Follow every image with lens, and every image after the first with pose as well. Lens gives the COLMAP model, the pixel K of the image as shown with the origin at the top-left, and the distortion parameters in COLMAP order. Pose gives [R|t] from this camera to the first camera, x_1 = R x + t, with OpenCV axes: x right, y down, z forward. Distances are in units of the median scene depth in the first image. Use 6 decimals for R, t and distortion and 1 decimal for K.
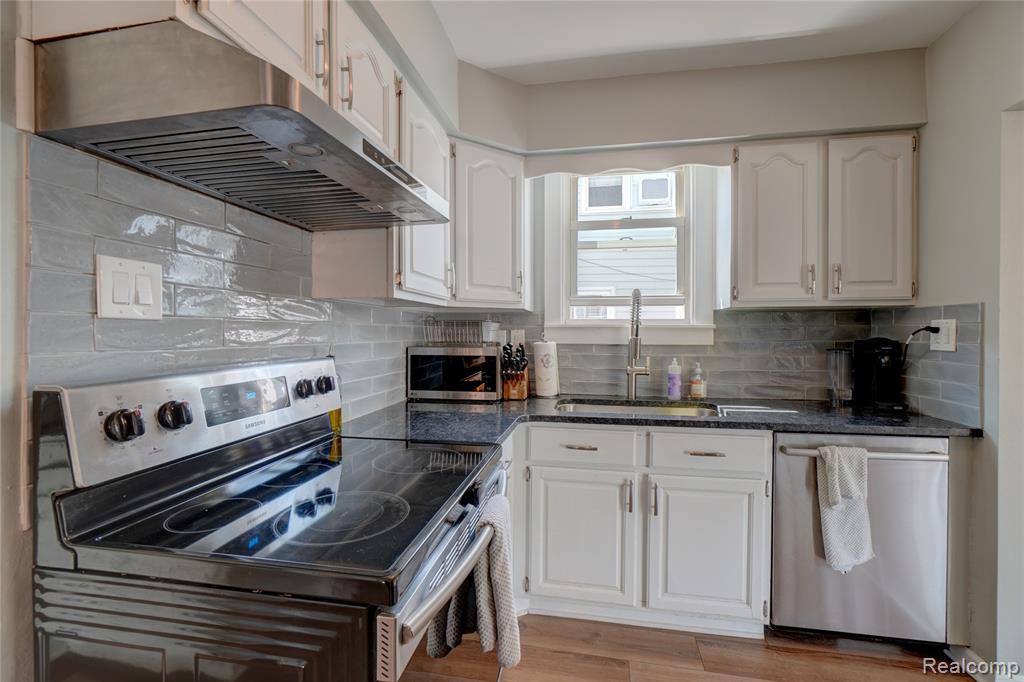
lens RADIAL K [[442.1, 0, 512.6], [0, 442.1, 341.3], [0, 0, 1]] dist [-0.009098, -0.000216]
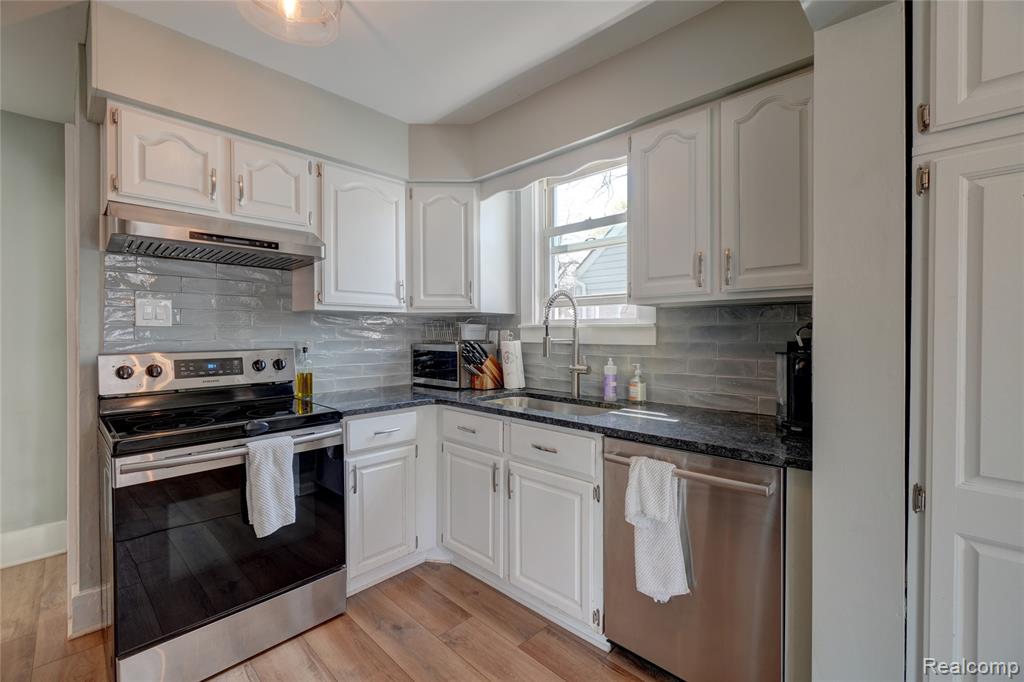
lens RADIAL K [[442.1, 0, 511.9], [0, 442.1, 341.5], [0, 0, 1]] dist [-0.009098, -0.000216]
pose [[0.832317, 0.008925, -0.554229, 0.732585], [-0.009112, 0.999956, 0.002419, 0.000987], [0.554226, 0.003037, 0.832361, 0.068425]]
